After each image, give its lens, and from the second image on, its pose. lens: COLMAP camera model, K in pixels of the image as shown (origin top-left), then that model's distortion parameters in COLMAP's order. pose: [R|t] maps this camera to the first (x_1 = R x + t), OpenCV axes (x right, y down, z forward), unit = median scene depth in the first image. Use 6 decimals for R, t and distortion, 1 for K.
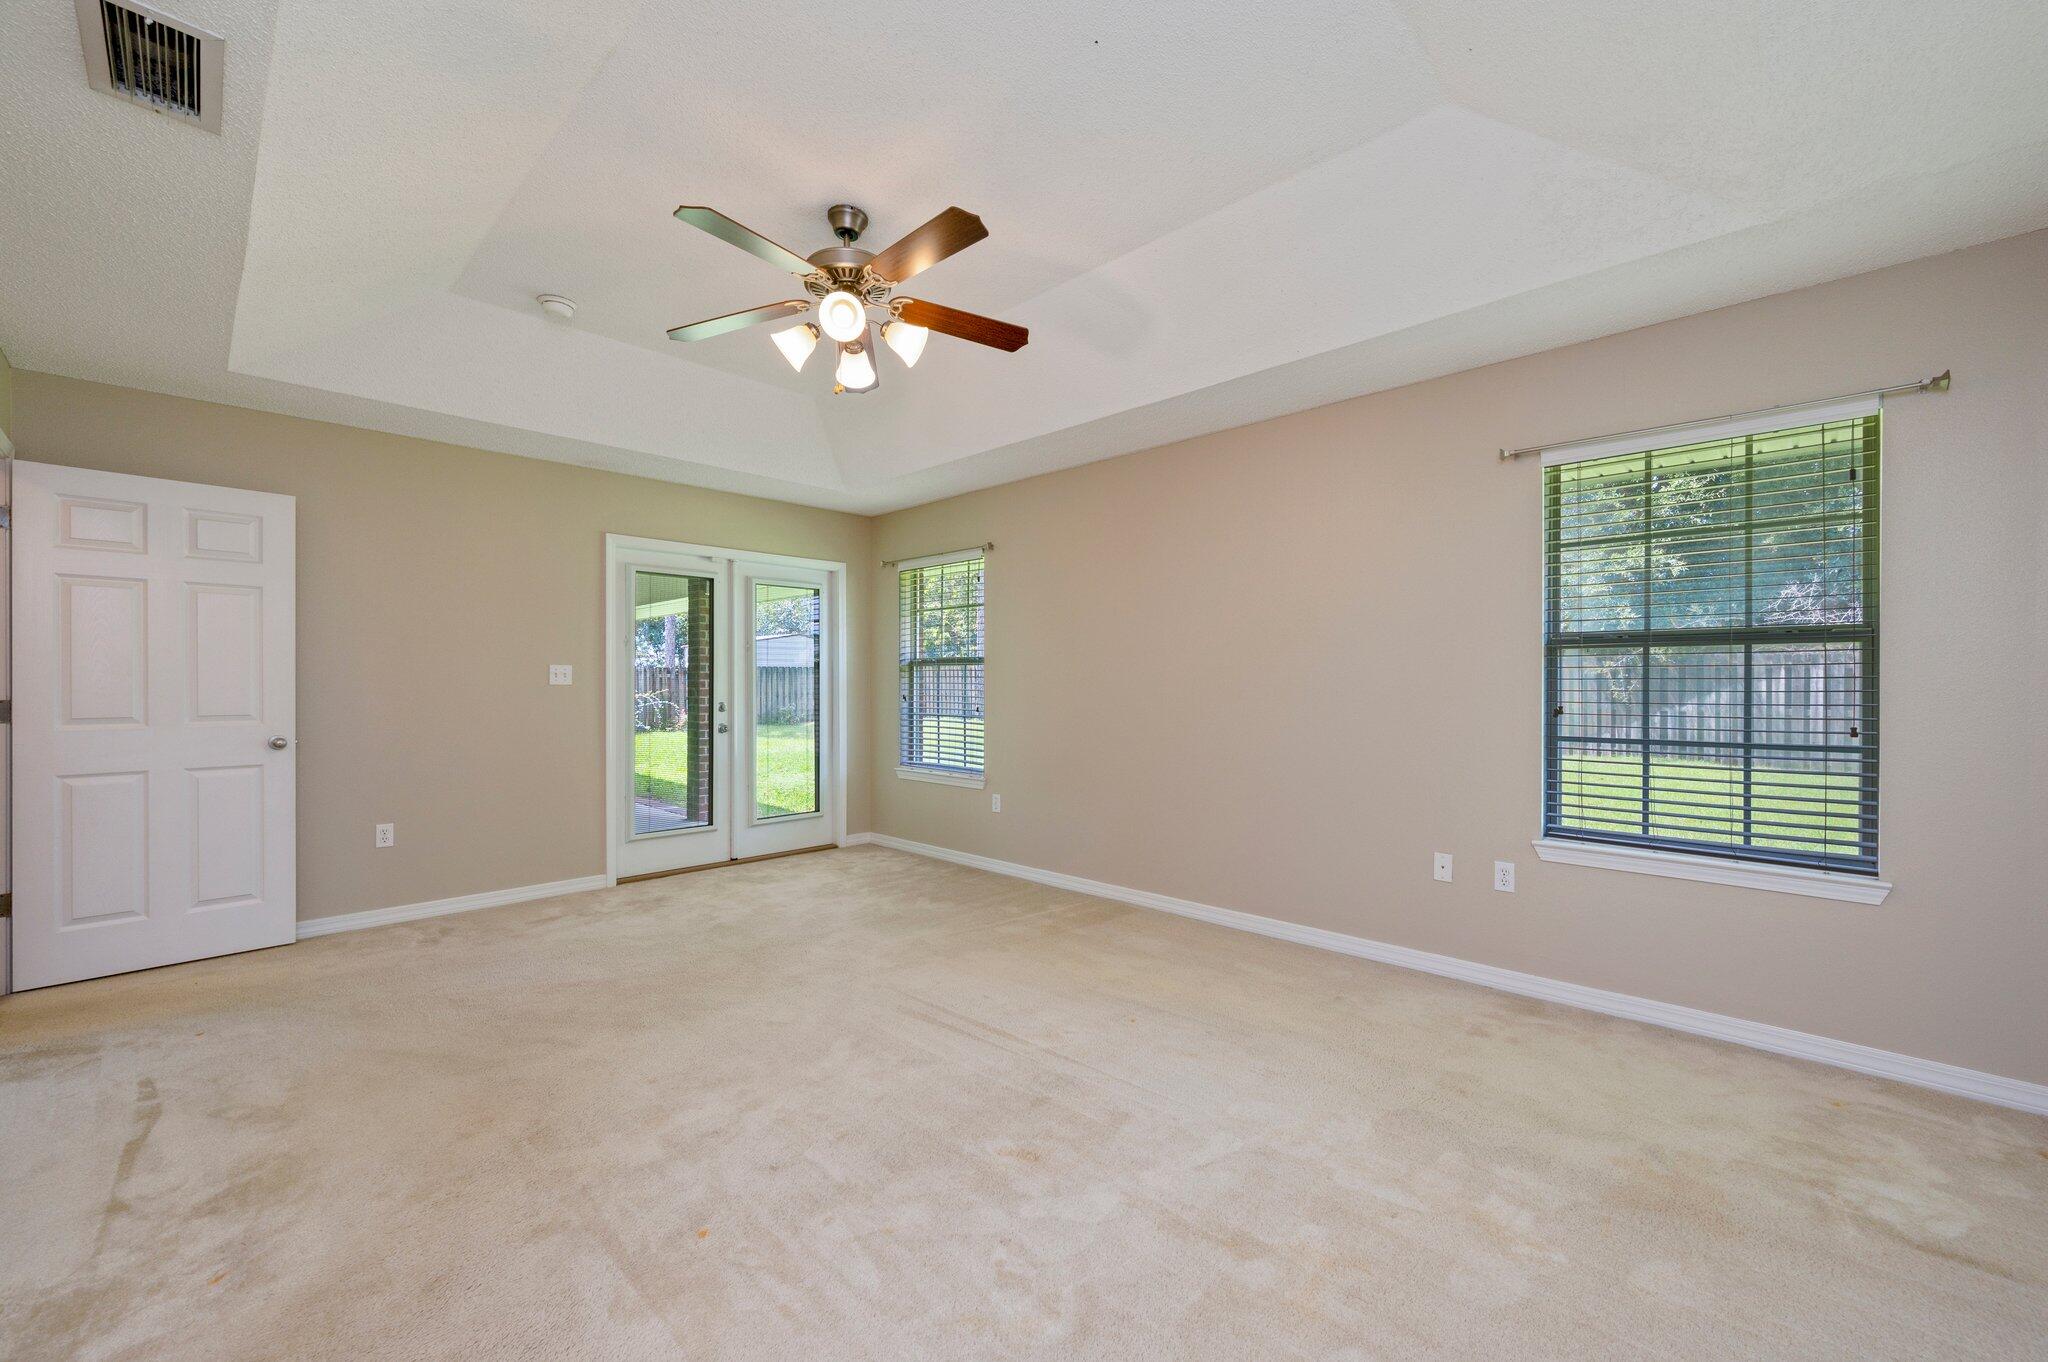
lens RADIAL K [[801.3, 0, 1026.9], [0, 801.3, 681.7], [0, 0, 1]] dist [0.000586, 0.000180]
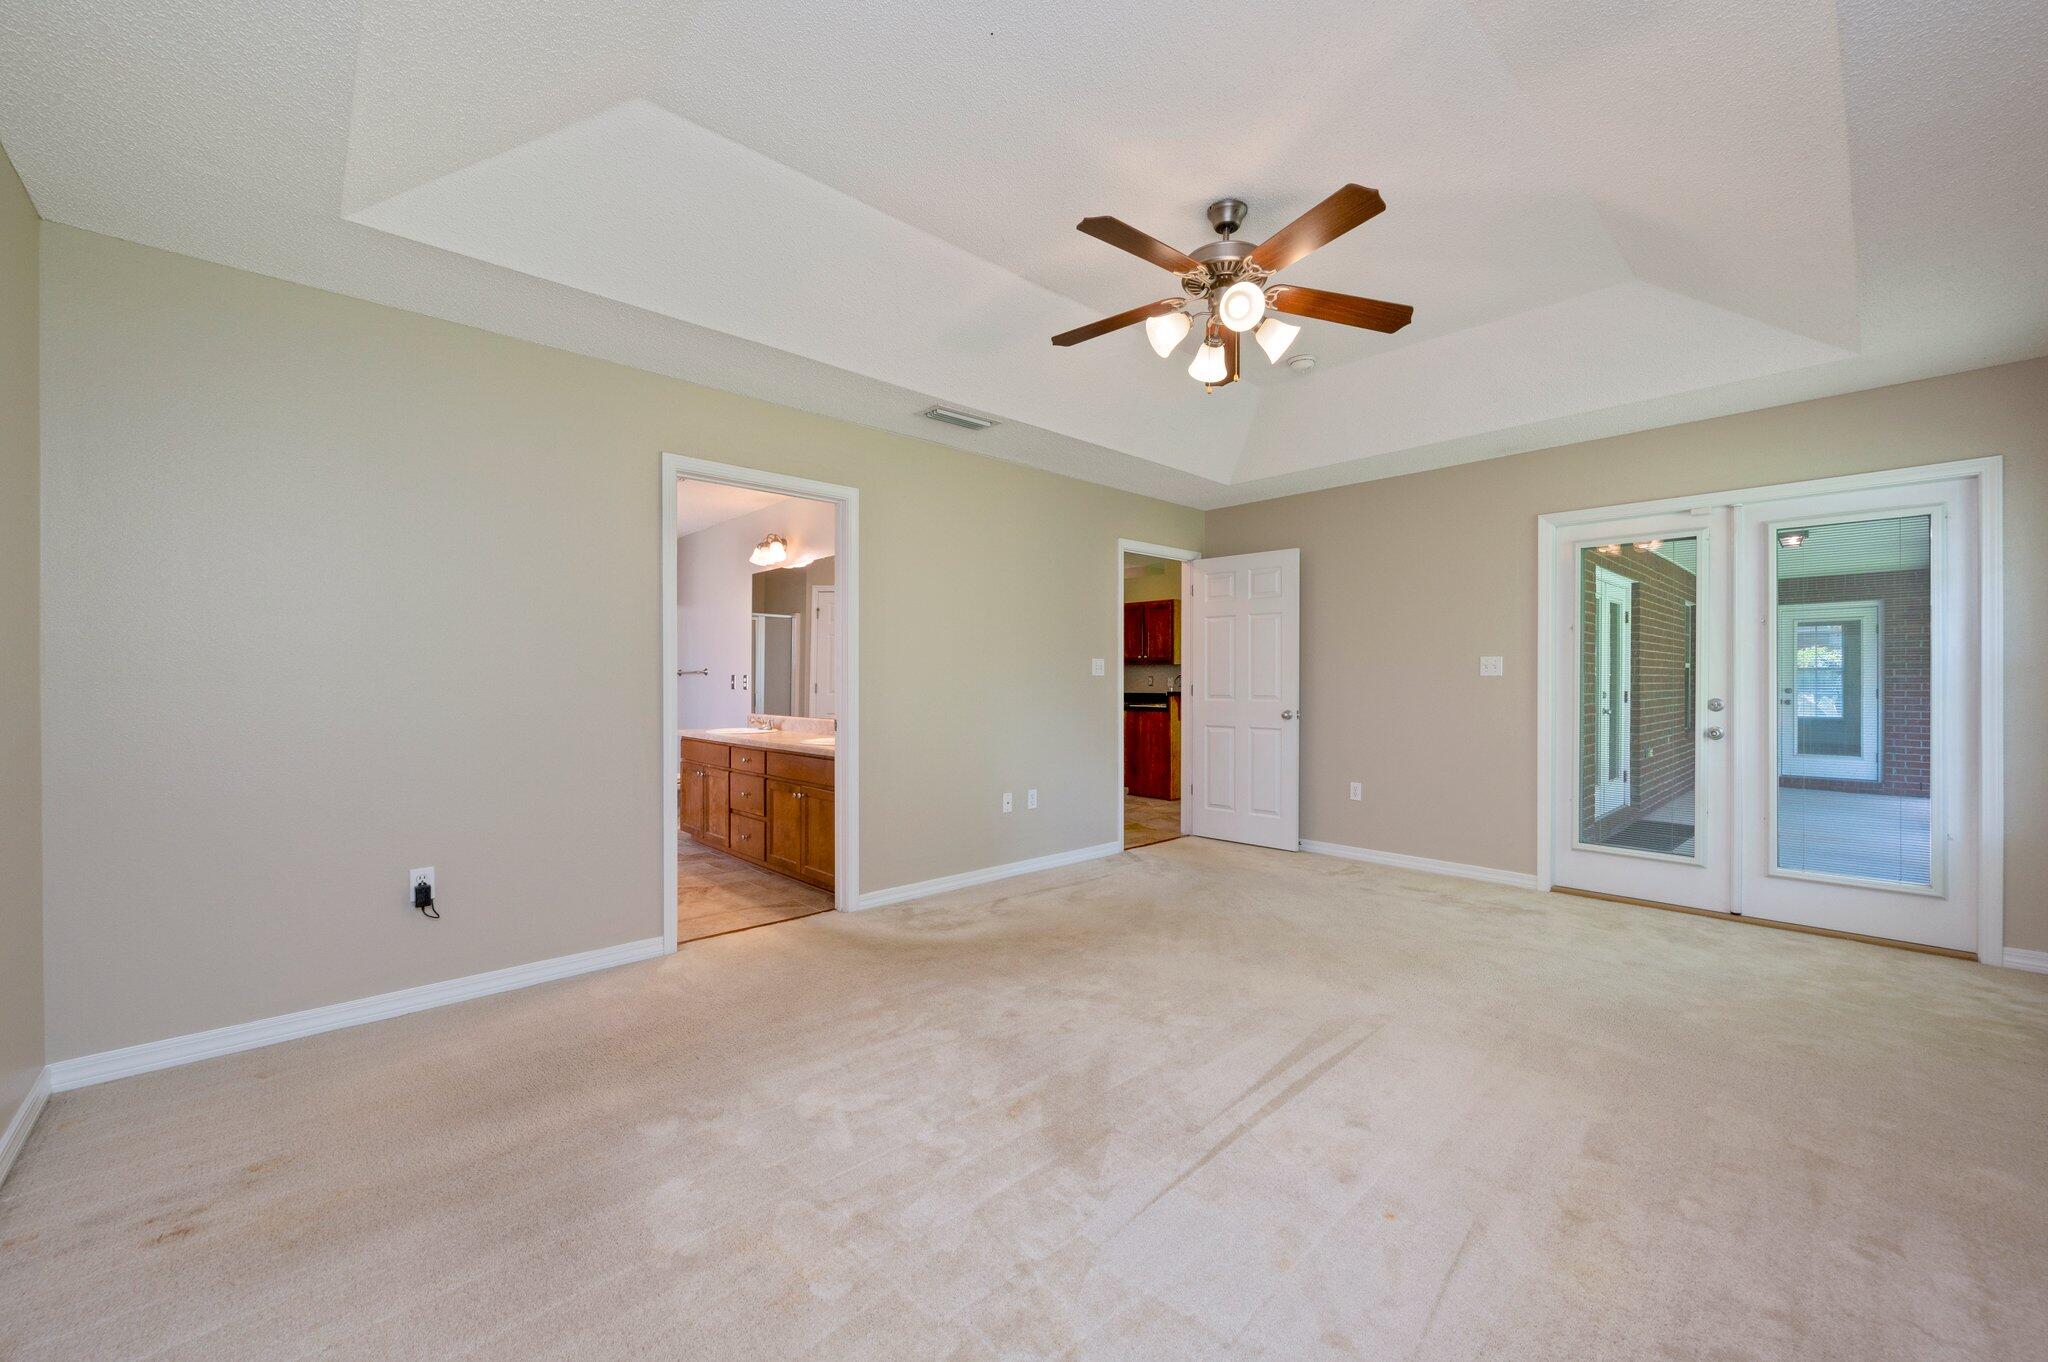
lens RADIAL K [[801.3, 0, 1026.9], [0, 801.3, 681.7], [0, 0, 1]] dist [0.000586, 0.000180]
pose [[-0.035932, 0.005423, -0.999340, 0.574056], [0.004406, 0.999976, 0.005268, 0.004271], [0.999345, -0.004214, -0.035955, 0.562155]]
